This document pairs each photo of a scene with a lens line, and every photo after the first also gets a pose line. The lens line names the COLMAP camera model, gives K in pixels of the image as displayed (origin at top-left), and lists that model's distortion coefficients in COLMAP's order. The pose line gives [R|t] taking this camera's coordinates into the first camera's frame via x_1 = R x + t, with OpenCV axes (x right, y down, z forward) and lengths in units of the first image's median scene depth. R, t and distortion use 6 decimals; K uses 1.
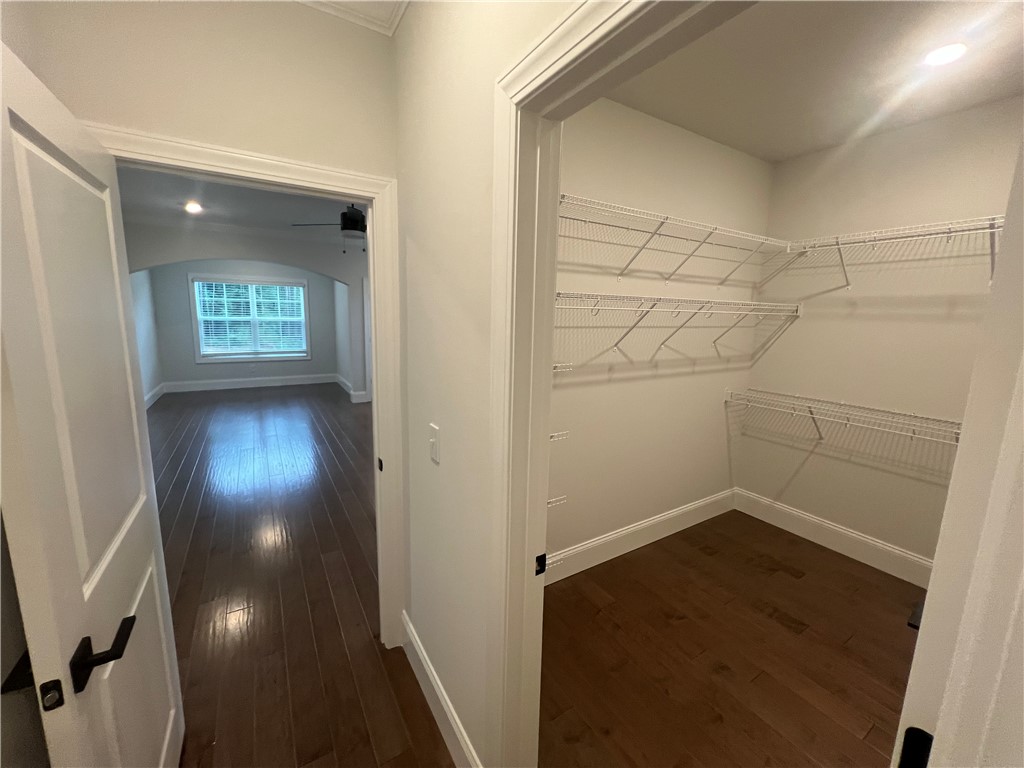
lens RADIAL K [[408.4, 0, 510.9], [0, 408.4, 380.0], [0, 0, 1]] dist [-0.000291, -0.000530]
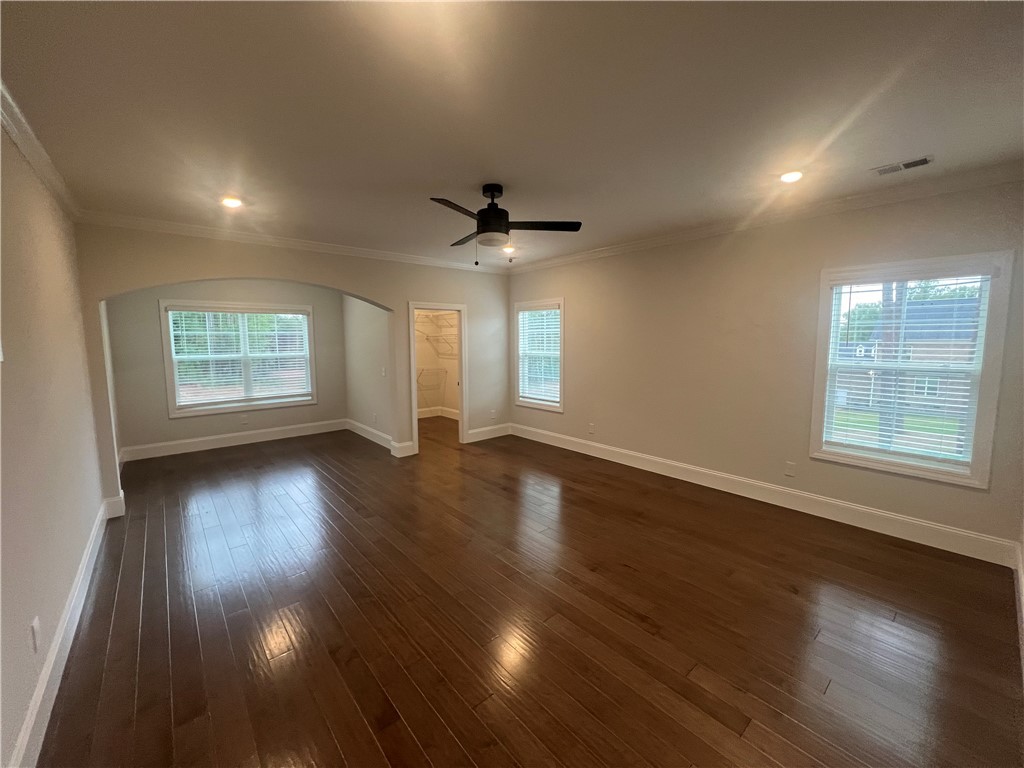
lens RADIAL K [[408.4, 0, 510.9], [0, 408.4, 380.0], [0, 0, 1]] dist [-0.000291, -0.000530]
pose [[0.987411, -0.046489, 0.151192, -0.252113], [0.055144, 0.997041, -0.053561, -0.034958], [-0.148255, 0.061224, 0.987052, 0.155159]]
